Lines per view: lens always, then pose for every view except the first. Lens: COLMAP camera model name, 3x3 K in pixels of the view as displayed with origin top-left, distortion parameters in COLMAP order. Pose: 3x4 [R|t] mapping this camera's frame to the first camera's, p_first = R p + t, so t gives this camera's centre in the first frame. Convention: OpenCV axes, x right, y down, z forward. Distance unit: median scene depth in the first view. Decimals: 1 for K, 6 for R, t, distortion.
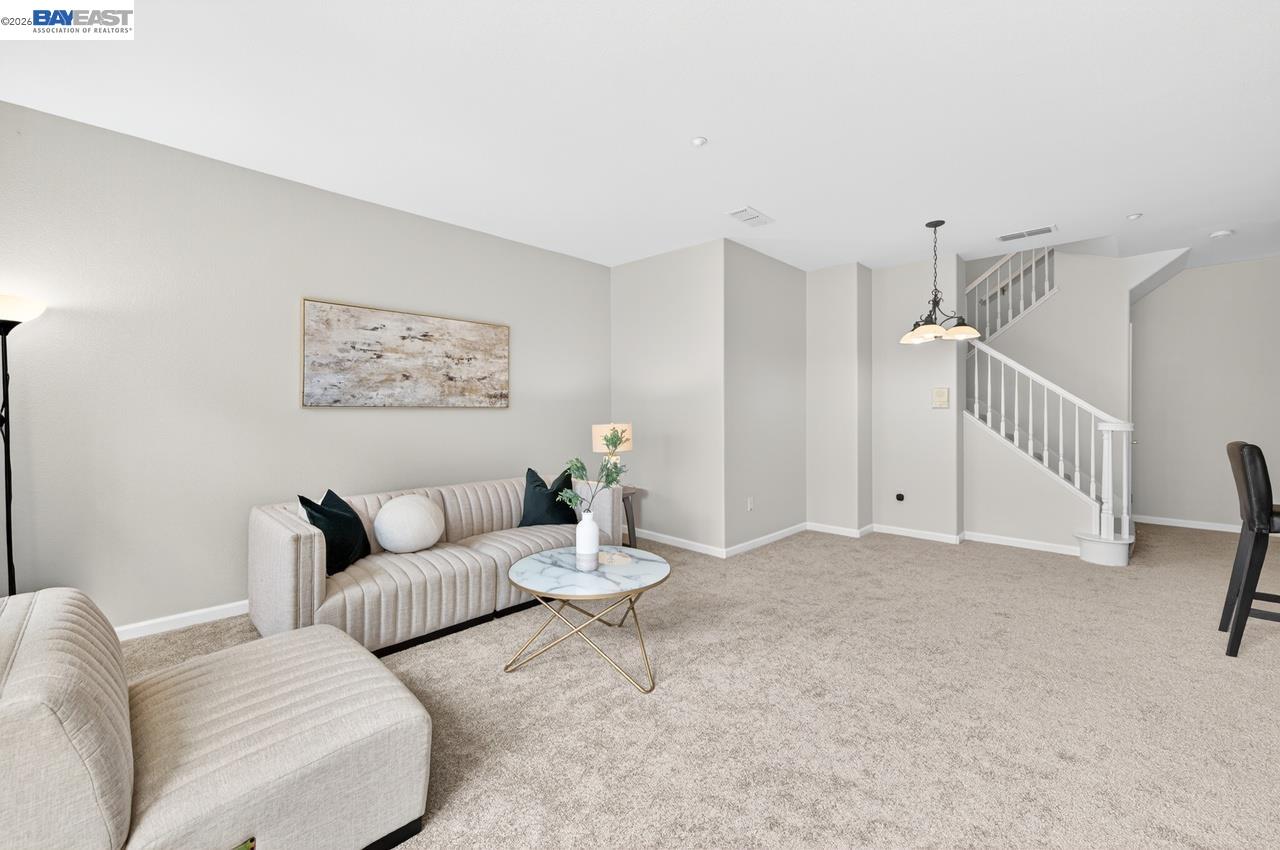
lens RADIAL K [[508.6, 0, 640.0], [0, 508.6, 425.0], [0, 0, 1]] dist [-0.002469, -0.000514]
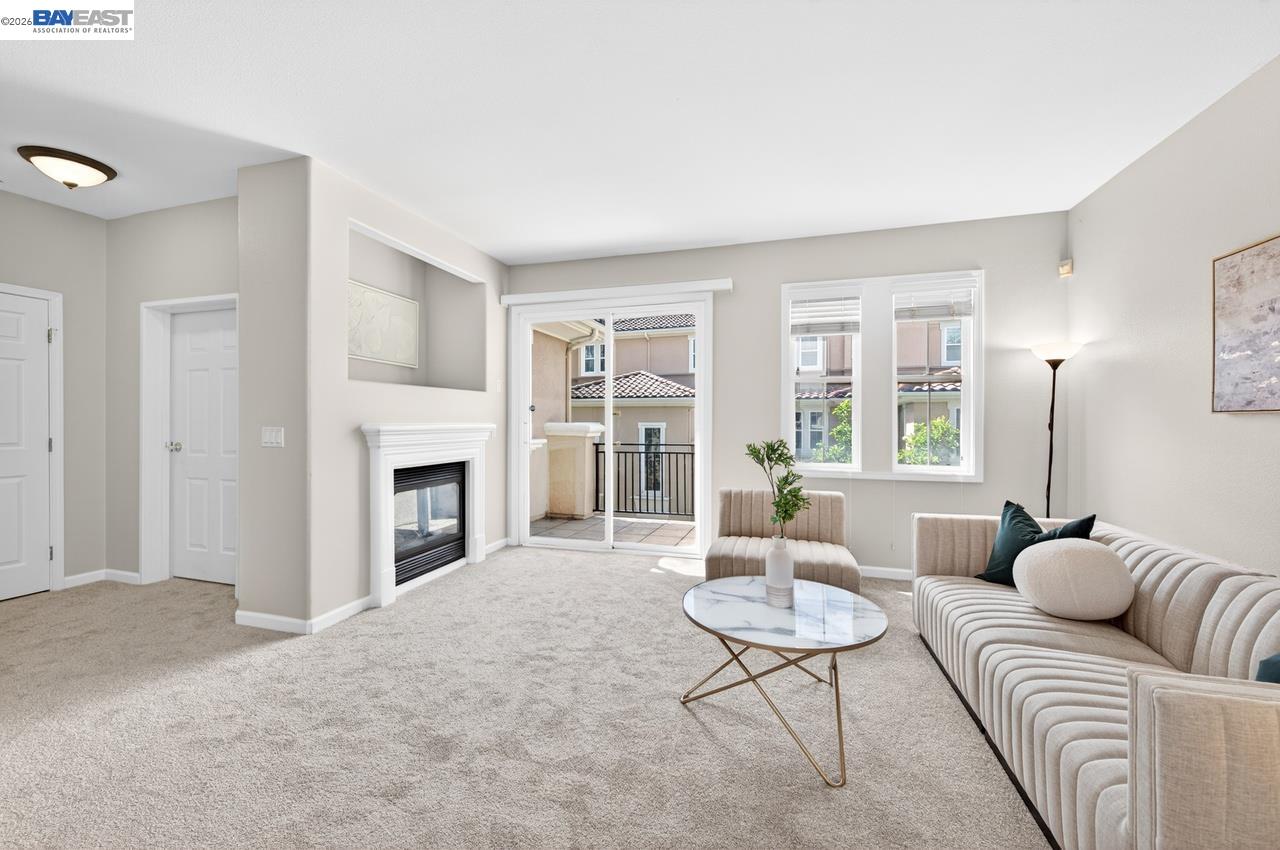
lens RADIAL K [[508.6, 0, 640.0], [0, 508.6, 425.0], [0, 0, 1]] dist [-0.002469, -0.000514]
pose [[-0.889087, 0.000608, -0.457738, 0.340850], [-0.017952, 0.999183, 0.036196, -0.026702], [0.457386, 0.040398, -0.888350, 1.151934]]
